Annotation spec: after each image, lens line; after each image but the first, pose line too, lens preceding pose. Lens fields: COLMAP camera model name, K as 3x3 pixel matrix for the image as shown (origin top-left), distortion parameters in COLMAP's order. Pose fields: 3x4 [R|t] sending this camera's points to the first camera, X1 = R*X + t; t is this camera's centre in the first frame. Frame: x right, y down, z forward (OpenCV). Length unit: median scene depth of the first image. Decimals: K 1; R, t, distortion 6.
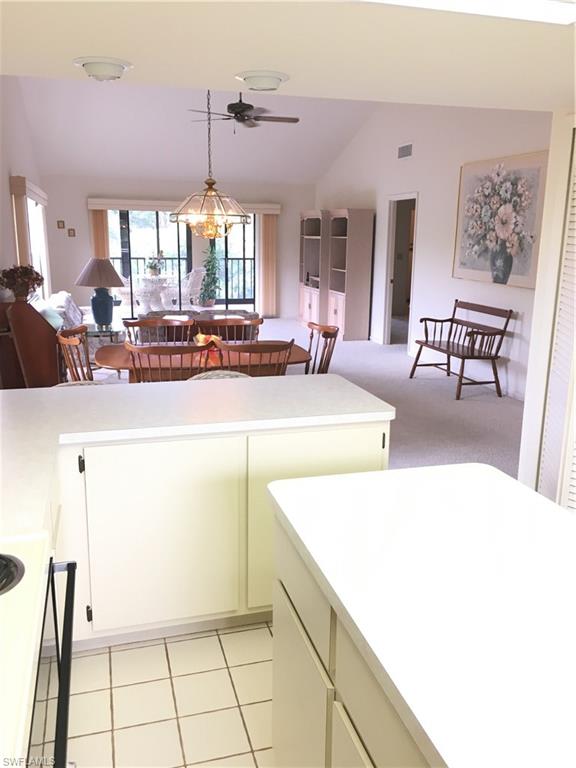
lens RADIAL K [[652.1, 0, 288.4], [0, 652.1, 386.8], [0, 0, 1]] dist [0.059184, 0.002236]
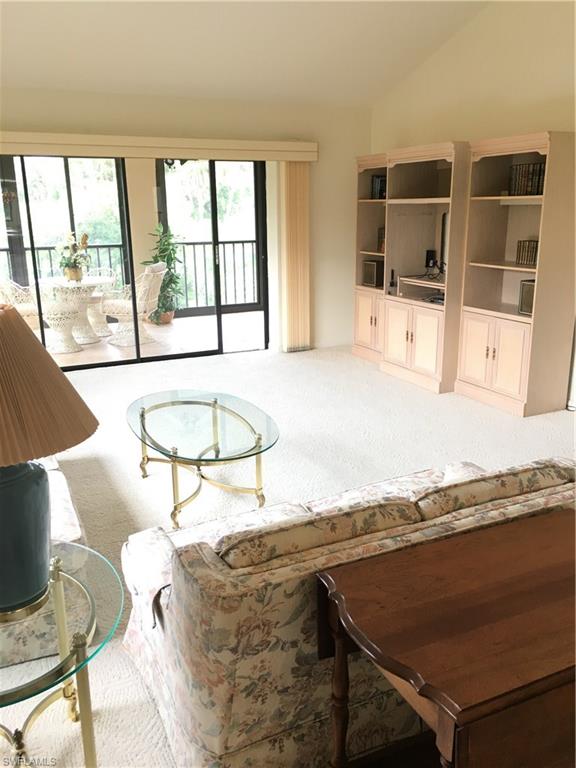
lens RADIAL K [[652.1, 0, 286.7], [0, 652.1, 380.5], [0, 0, 1]] dist [0.059184, 0.002236]
pose [[0.985783, -0.063671, 0.155493, -0.130709], [0.059023, 0.997666, 0.034328, -0.101496], [-0.157316, -0.024663, 0.987240, 0.456464]]
